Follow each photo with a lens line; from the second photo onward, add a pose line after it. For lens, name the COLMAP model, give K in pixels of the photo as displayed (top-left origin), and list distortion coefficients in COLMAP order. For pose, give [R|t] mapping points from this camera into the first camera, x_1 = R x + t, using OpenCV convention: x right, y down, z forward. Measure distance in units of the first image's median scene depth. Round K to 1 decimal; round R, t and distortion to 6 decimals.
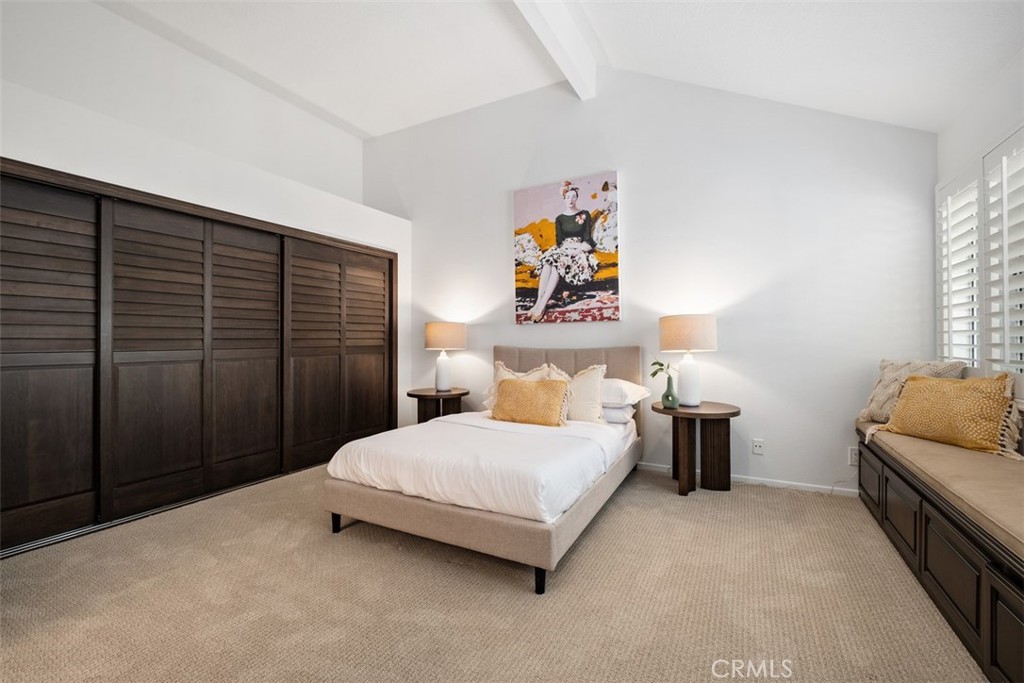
lens RADIAL K [[436.2, 0, 518.5], [0, 436.2, 340.5], [0, 0, 1]] dist [-0.003533, -0.003195]
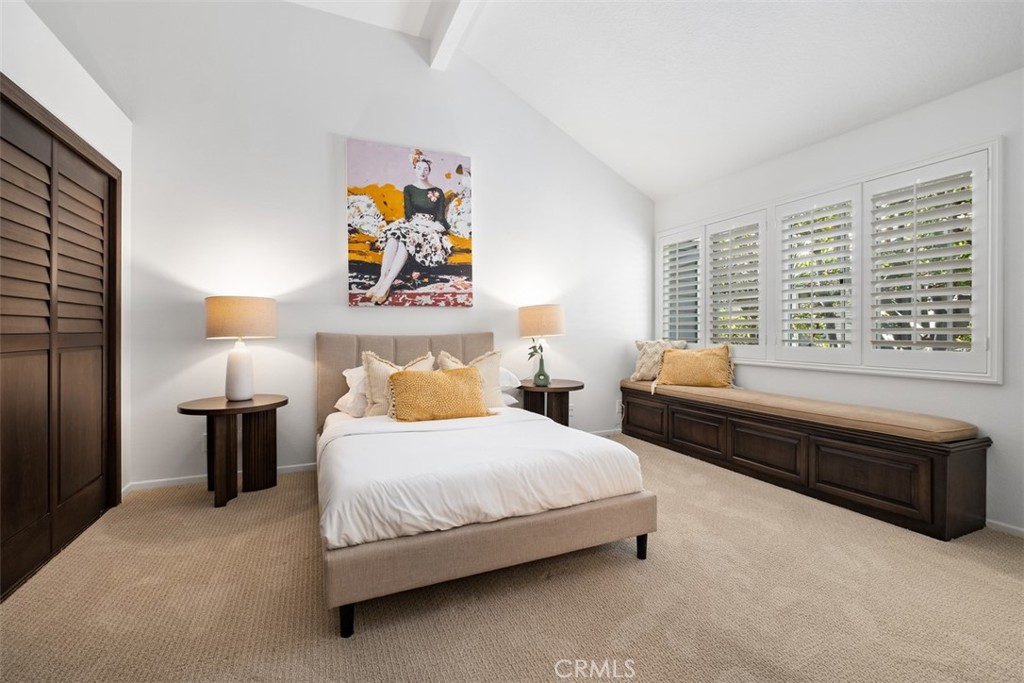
lens RADIAL K [[436.2, 0, 514.0], [0, 436.2, 336.4], [0, 0, 1]] dist [-0.003533, -0.003195]
pose [[0.620081, -0.006154, 0.784513, -0.480496], [-0.000901, 0.999963, 0.008556, 0.012694], [-0.784537, -0.006012, 0.620053, 0.286560]]
